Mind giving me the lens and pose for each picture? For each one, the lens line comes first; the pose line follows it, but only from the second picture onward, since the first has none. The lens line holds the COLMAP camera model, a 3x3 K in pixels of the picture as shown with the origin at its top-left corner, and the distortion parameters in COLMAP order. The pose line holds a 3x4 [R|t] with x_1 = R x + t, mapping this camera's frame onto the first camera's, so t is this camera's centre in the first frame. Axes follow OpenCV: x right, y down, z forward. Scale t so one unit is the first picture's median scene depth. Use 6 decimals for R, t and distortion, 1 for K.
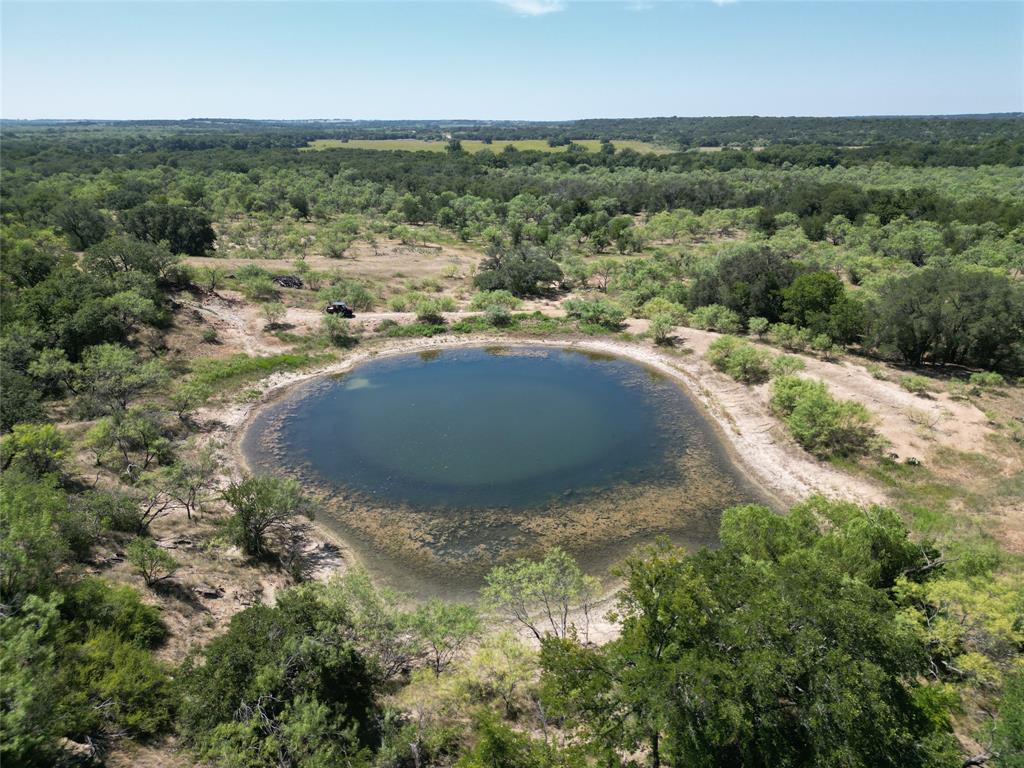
lens RADIAL K [[712.0, 0, 506.9], [0, 712.0, 382.8], [0, 0, 1]] dist [0.068778, -0.063324]
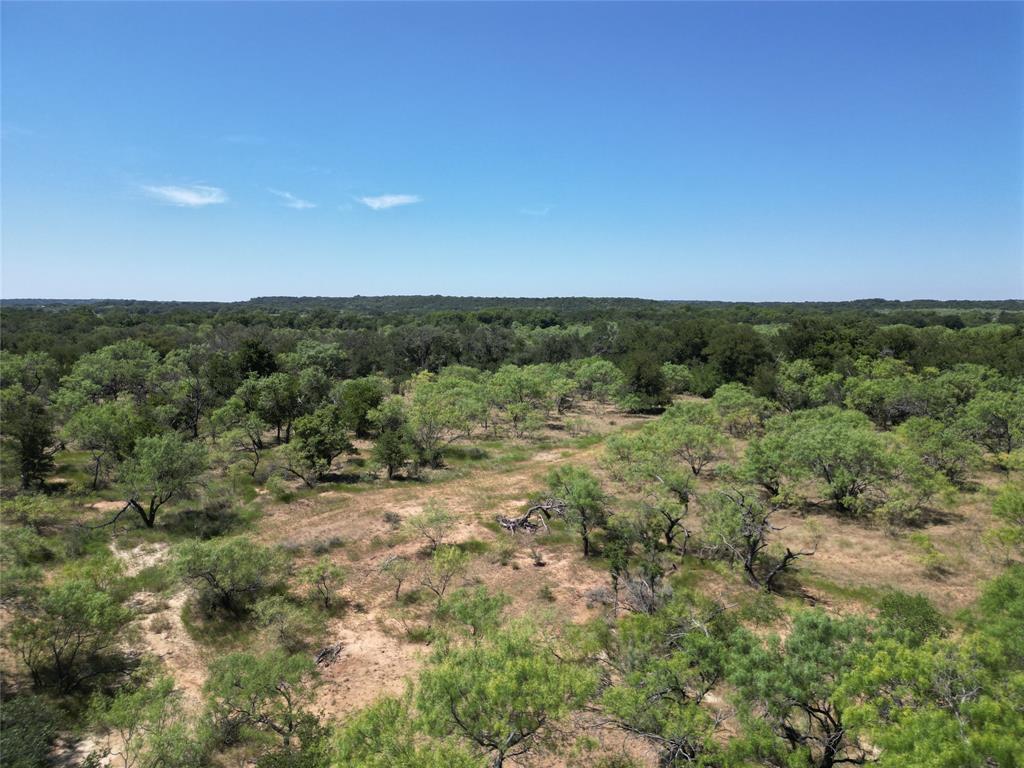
lens RADIAL K [[712.0, 0, 506.9], [0, 712.0, 382.8], [0, 0, 1]] dist [0.068778, -0.063324]
pose [[0.910125, -0.037218, 0.412658, 0.066744], [0.135629, 0.967847, -0.211843, -0.132433], [-0.391506, 0.248772, 0.885910, 0.612522]]
